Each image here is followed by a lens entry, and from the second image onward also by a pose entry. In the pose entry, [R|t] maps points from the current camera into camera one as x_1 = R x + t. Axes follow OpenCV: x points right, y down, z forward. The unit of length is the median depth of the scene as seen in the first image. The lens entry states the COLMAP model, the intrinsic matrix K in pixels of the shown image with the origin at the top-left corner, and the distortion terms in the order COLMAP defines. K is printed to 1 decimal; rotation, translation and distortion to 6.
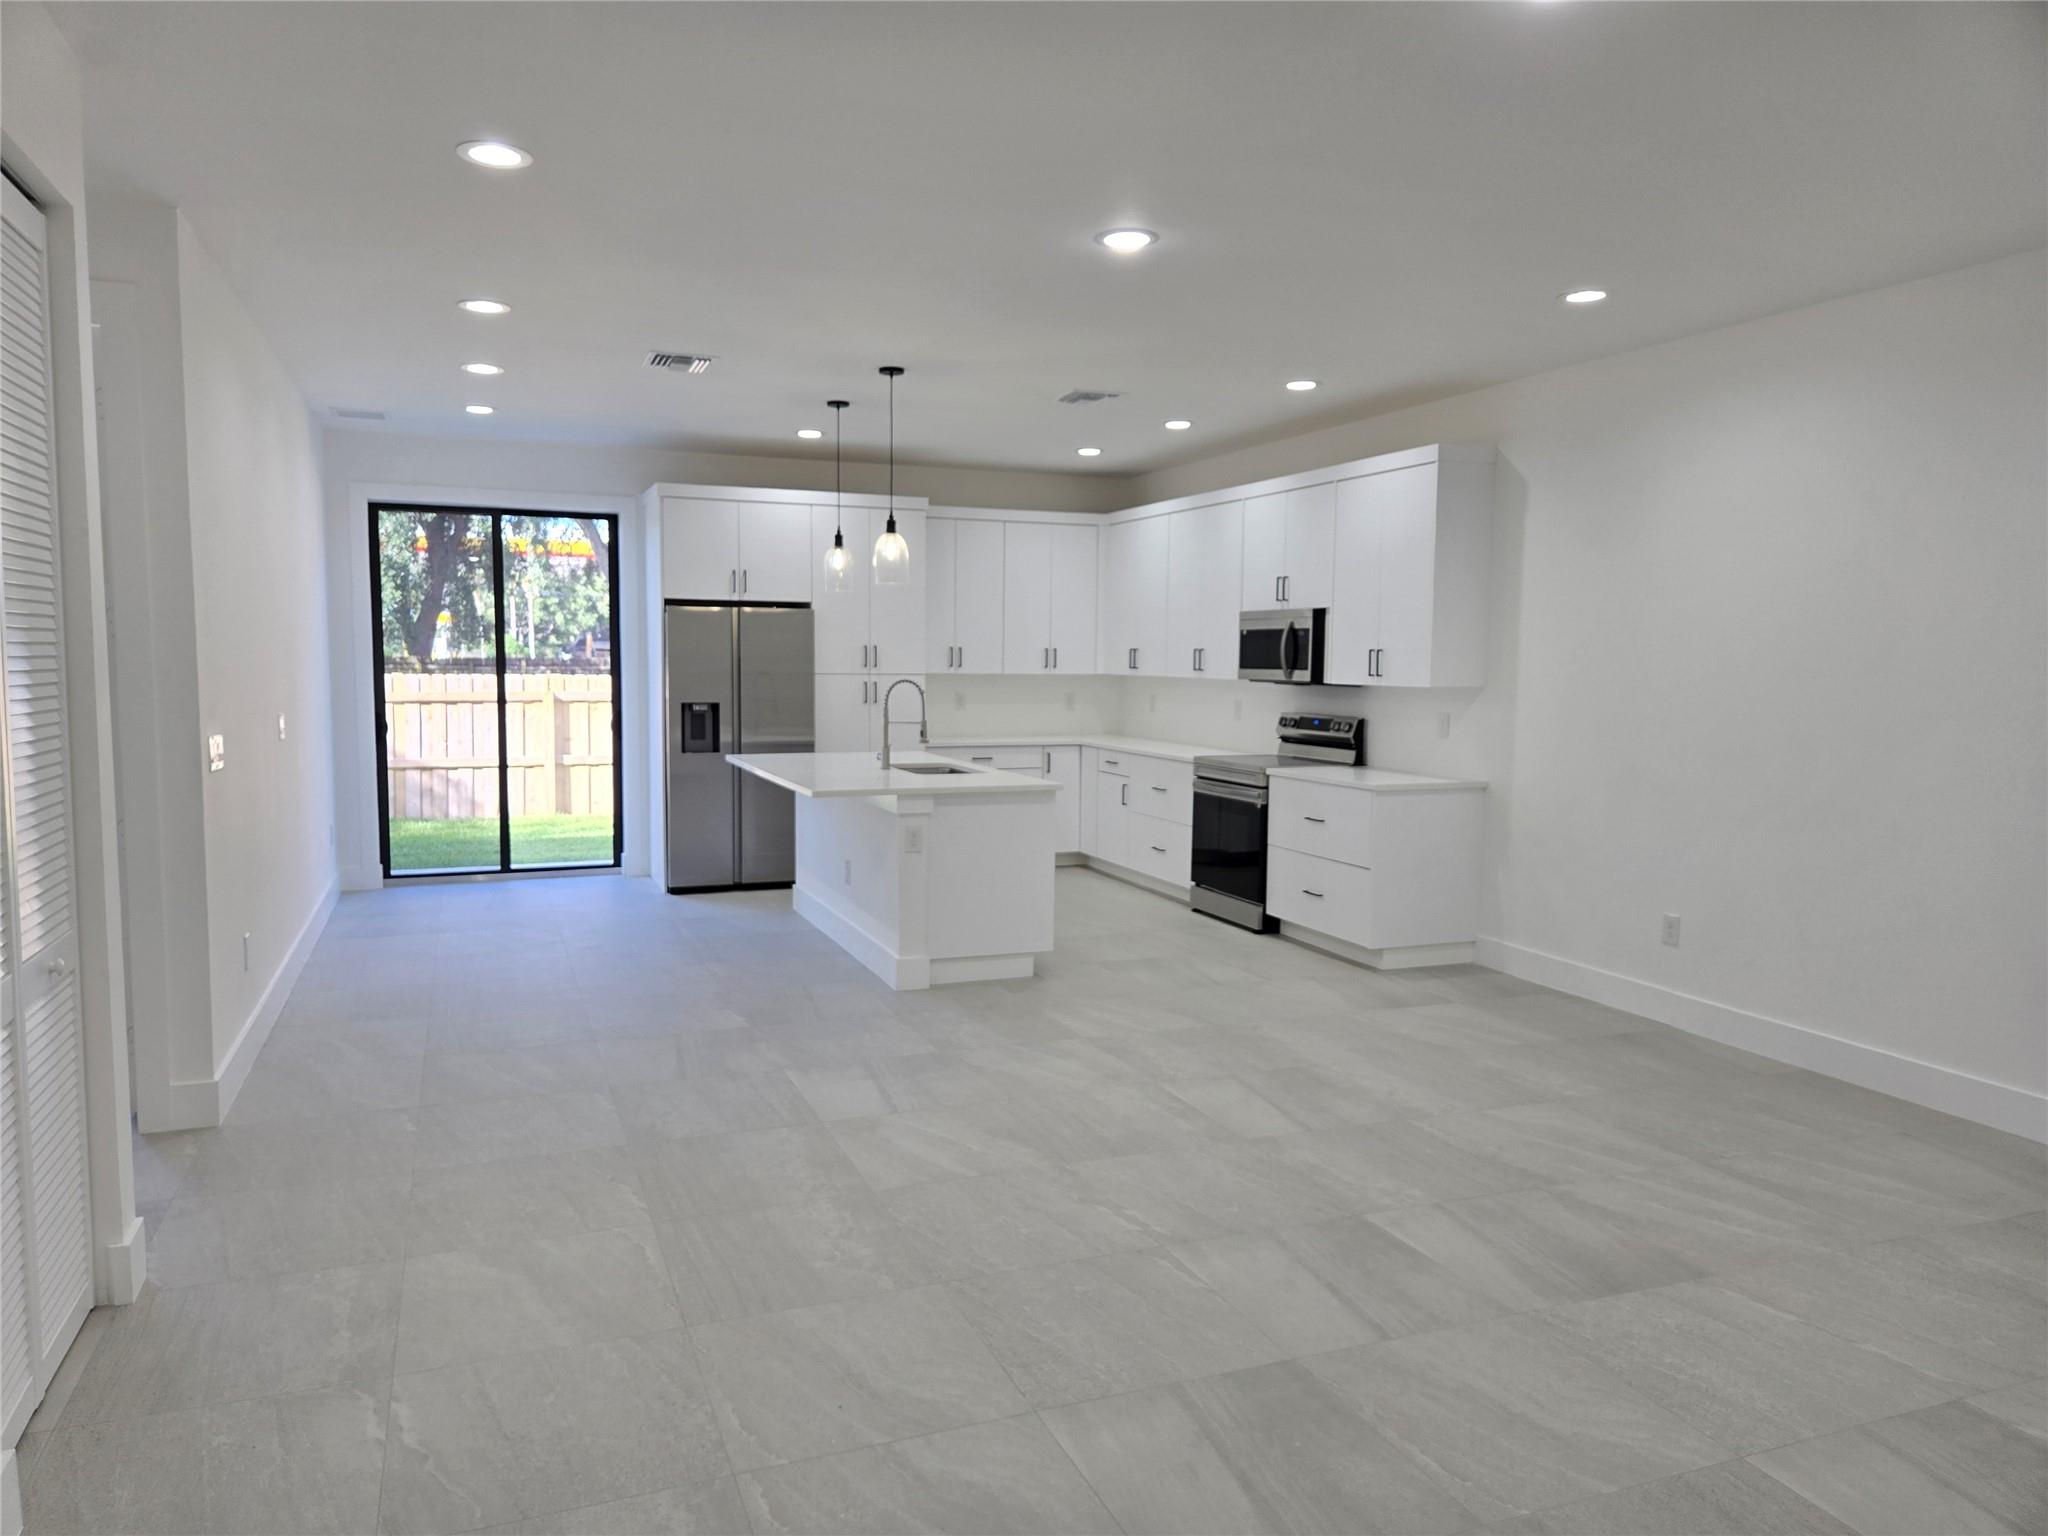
lens RADIAL K [[1390.2, 0, 1002.7], [0, 1390.2, 781.8], [0, 0, 1]] dist [0.078063, -0.075412]
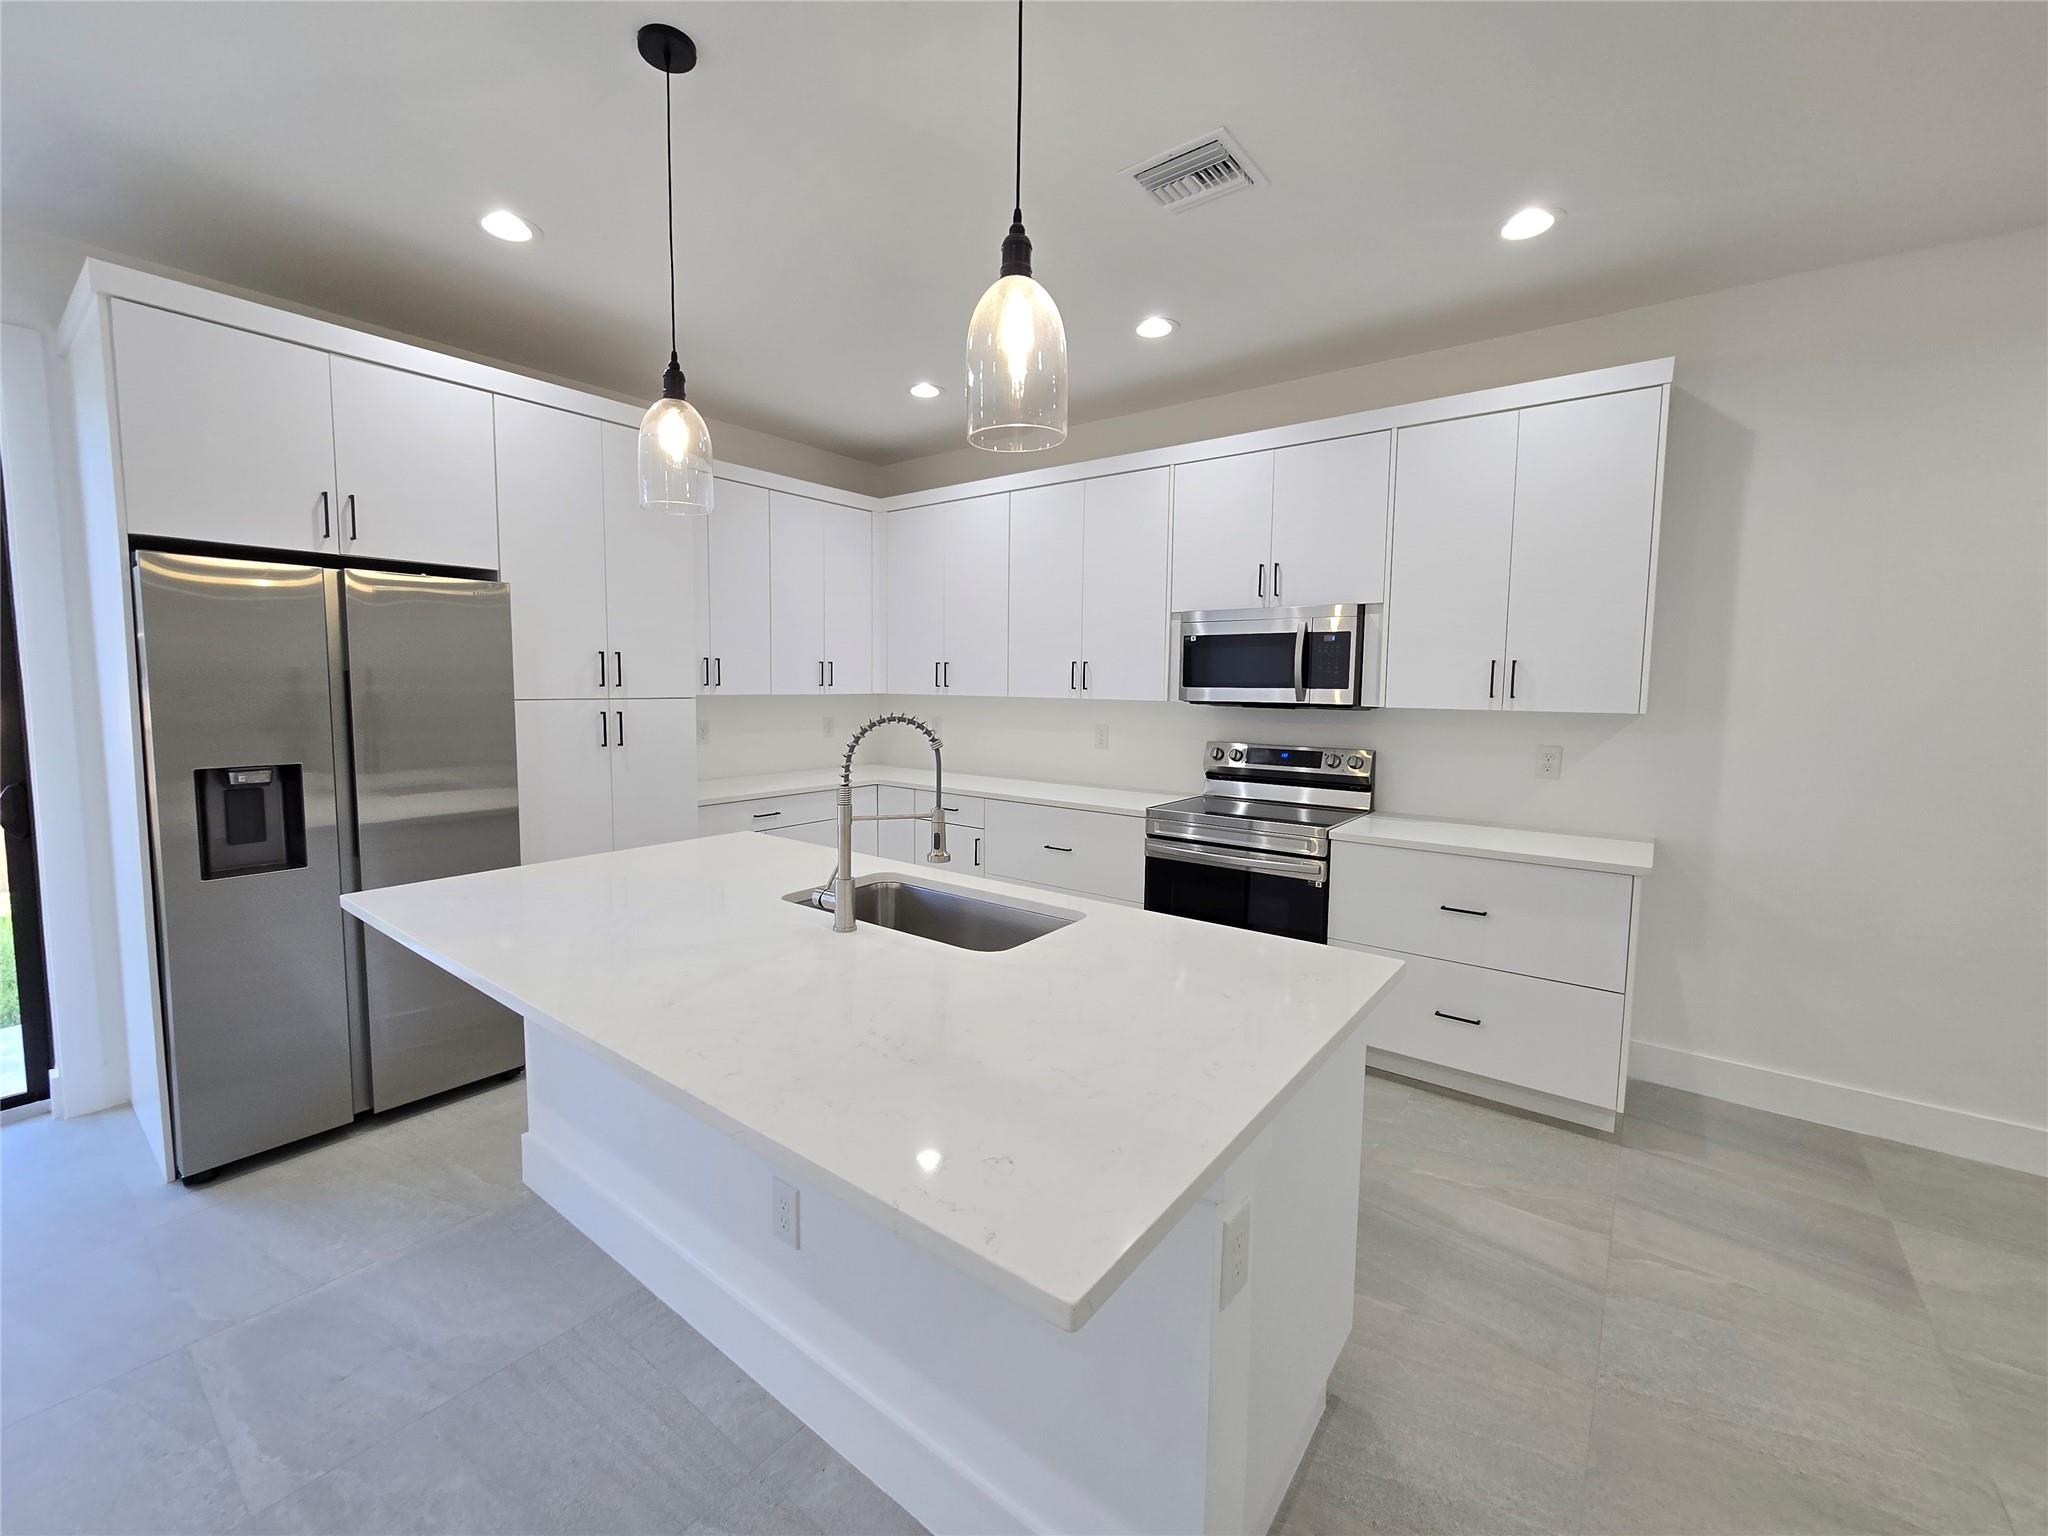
lens RADIAL K [[843.5, 0, 997.6], [0, 843.5, 751.6], [0, 0, 1]] dist [-0.002031, 0.000813]
pose [[0.861090, -0.043674, 0.506573, -0.148335], [0.045065, 0.998939, 0.009520, -0.054432], [-0.506451, 0.014631, 0.862144, 0.650966]]
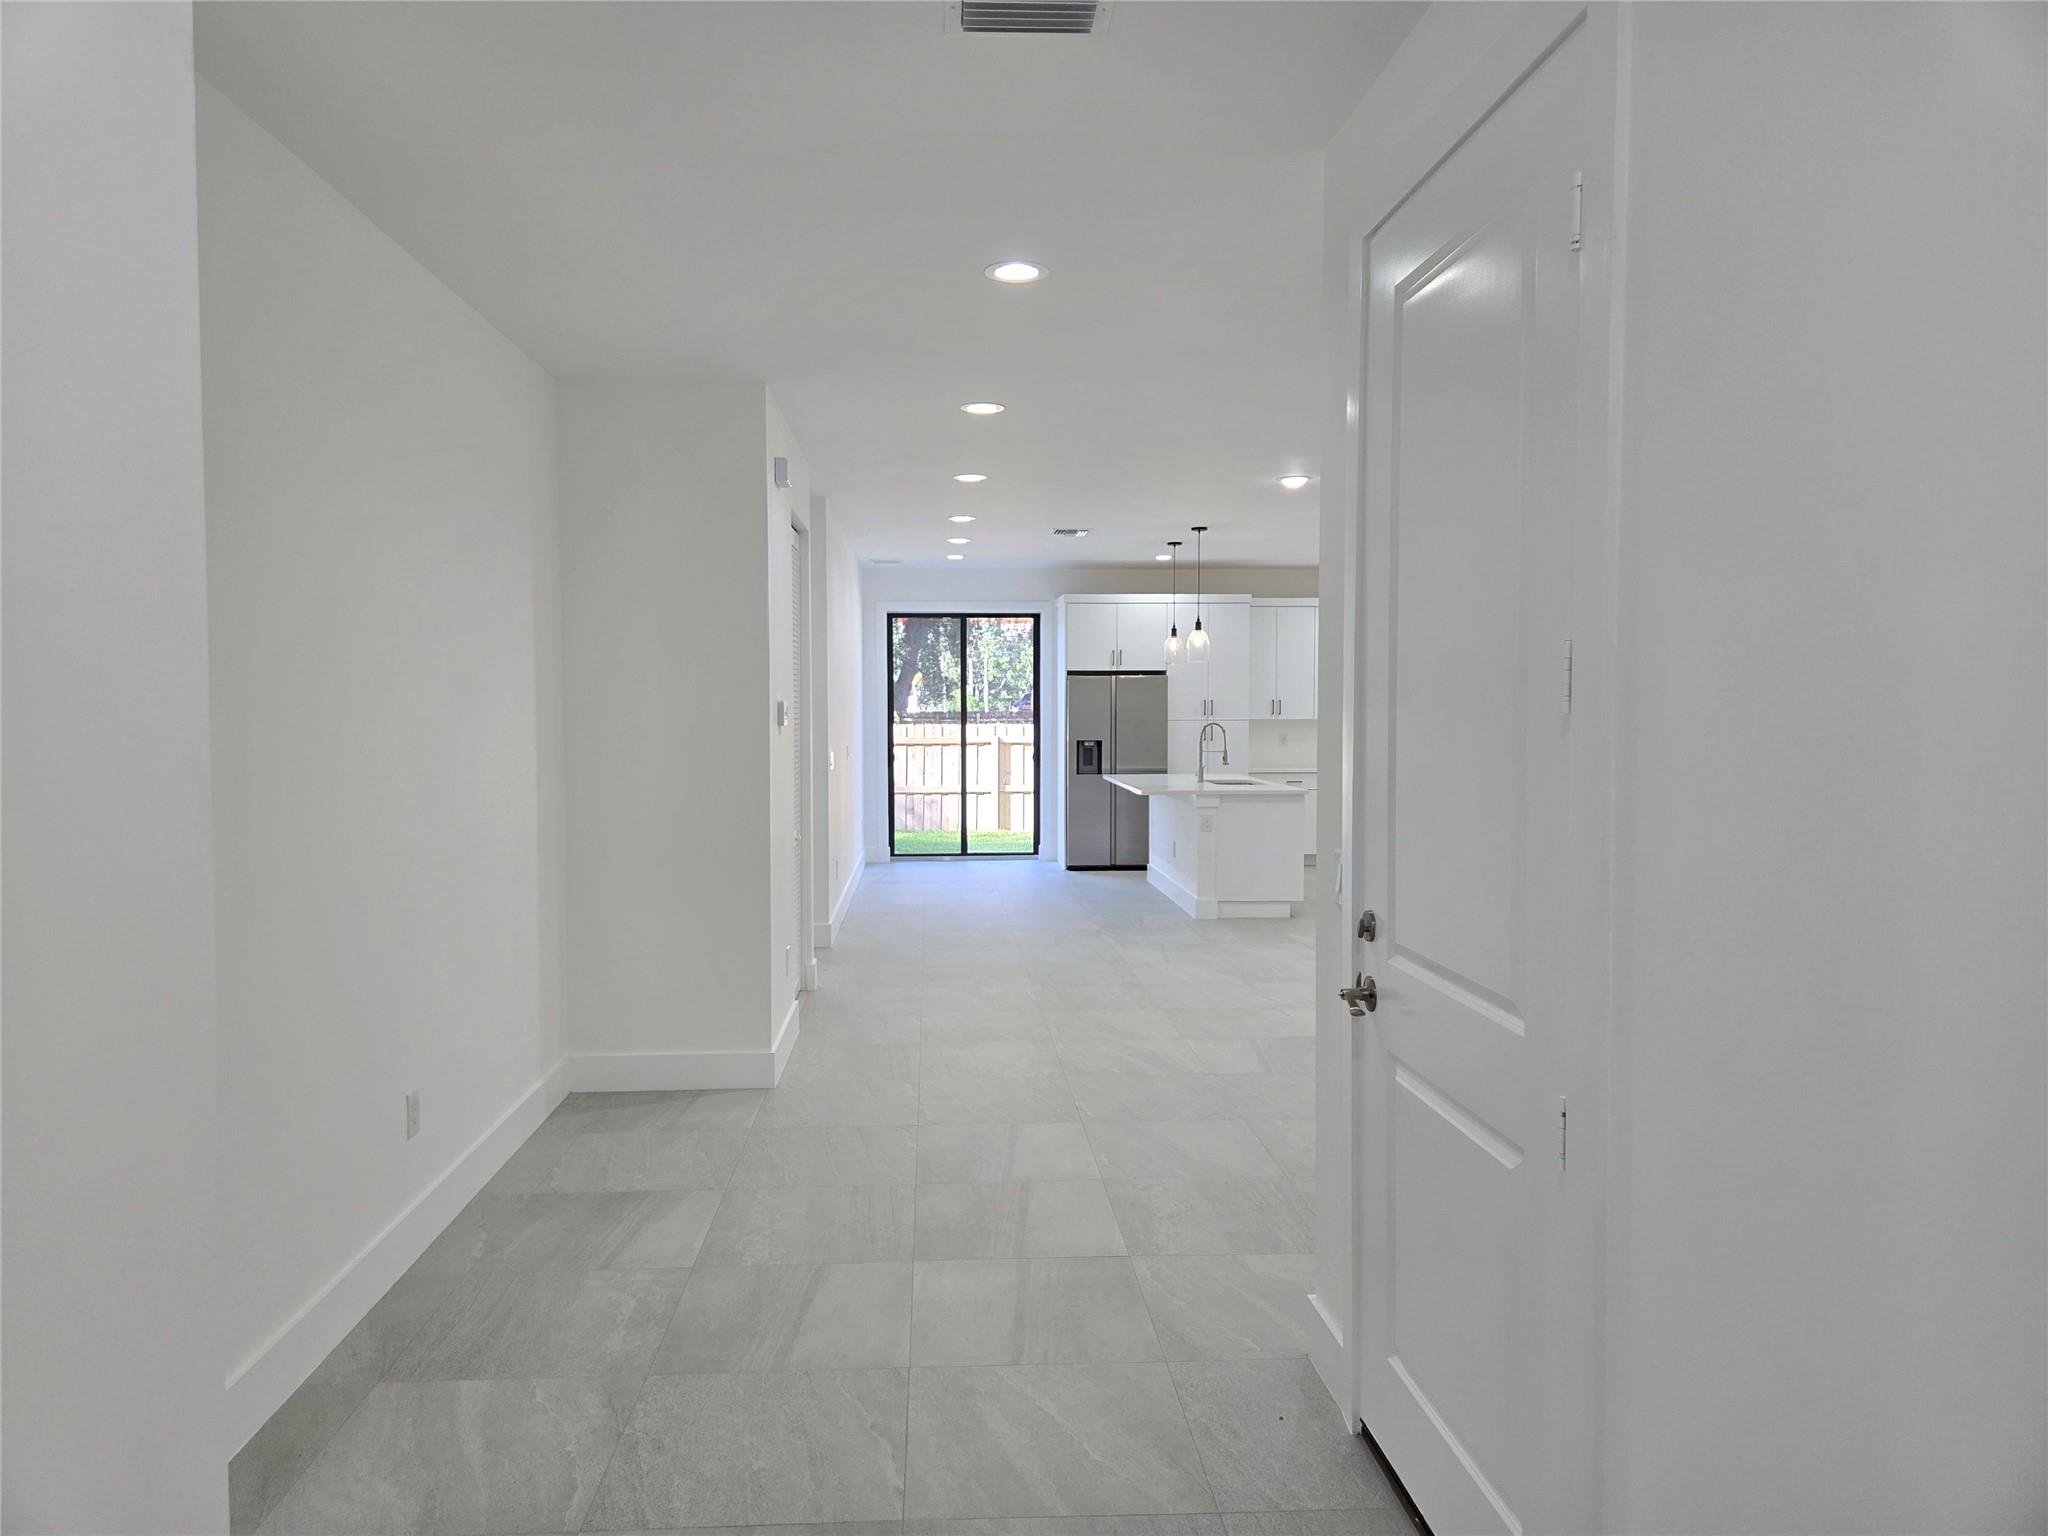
lens RADIAL K [[1390.2, 0, 1002.7], [0, 1390.2, 781.8], [0, 0, 1]] dist [0.078063, -0.075412]
pose [[0.951954, 0.005910, -0.306185, 0.150301], [-0.016811, 0.999315, -0.032976, 0.037992], [0.305780, 0.036539, 0.951401, -0.435508]]
